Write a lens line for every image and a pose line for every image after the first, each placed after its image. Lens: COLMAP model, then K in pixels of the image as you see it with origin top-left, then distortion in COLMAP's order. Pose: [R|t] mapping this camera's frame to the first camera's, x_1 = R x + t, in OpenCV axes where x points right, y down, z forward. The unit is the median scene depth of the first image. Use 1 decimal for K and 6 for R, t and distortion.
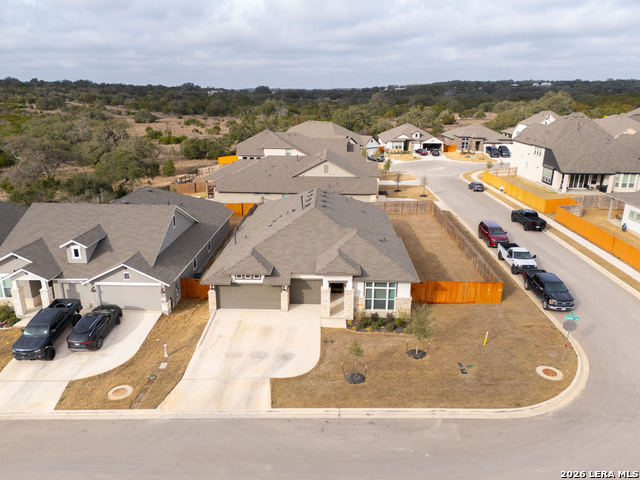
lens RADIAL K [[468.2, 0, 320.8], [0, 468.2, 238.2], [0, 0, 1]] dist [0.085224, -0.091593]
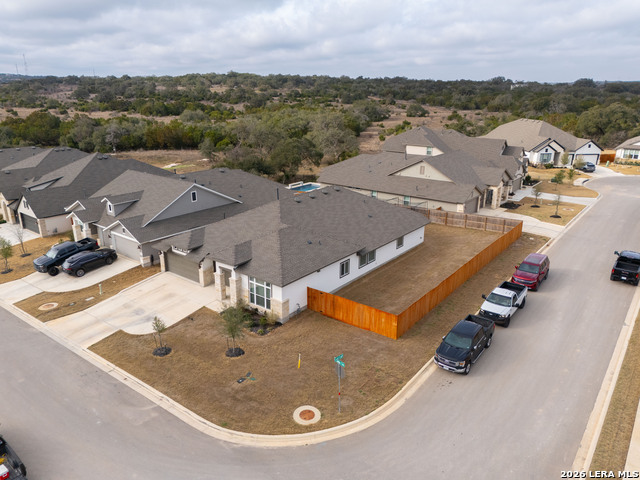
lens RADIAL K [[468.2, 0, 320.8], [0, 468.2, 238.2], [0, 0, 1]] dist [0.085224, -0.091593]
pose [[0.807058, 0.180482, -0.562213, 0.755980], [-0.174667, 0.982502, 0.064668, -0.076807], [0.564047, 0.046009, 0.824460, 0.235209]]
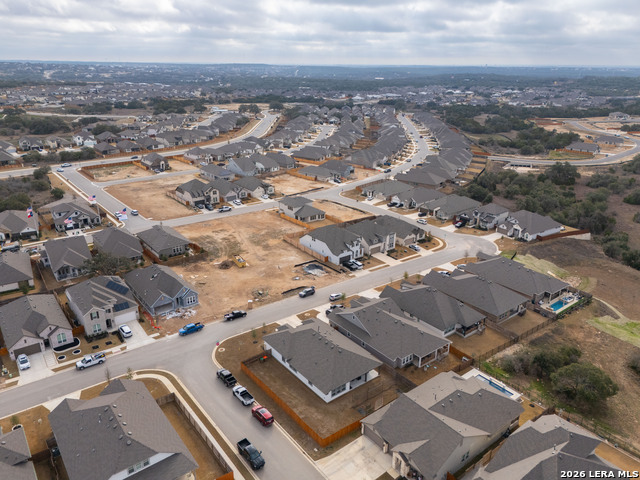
lens RADIAL K [[468.2, 0, 320.8], [0, 468.2, 238.2], [0, 0, 1]] dist [0.085224, -0.091593]
pose [[-0.768059, 0.215375, -0.603075, 1.575232], [-0.200266, 0.813727, 0.545657, -2.134958], [0.608259, 0.539872, -0.581858, 2.580524]]
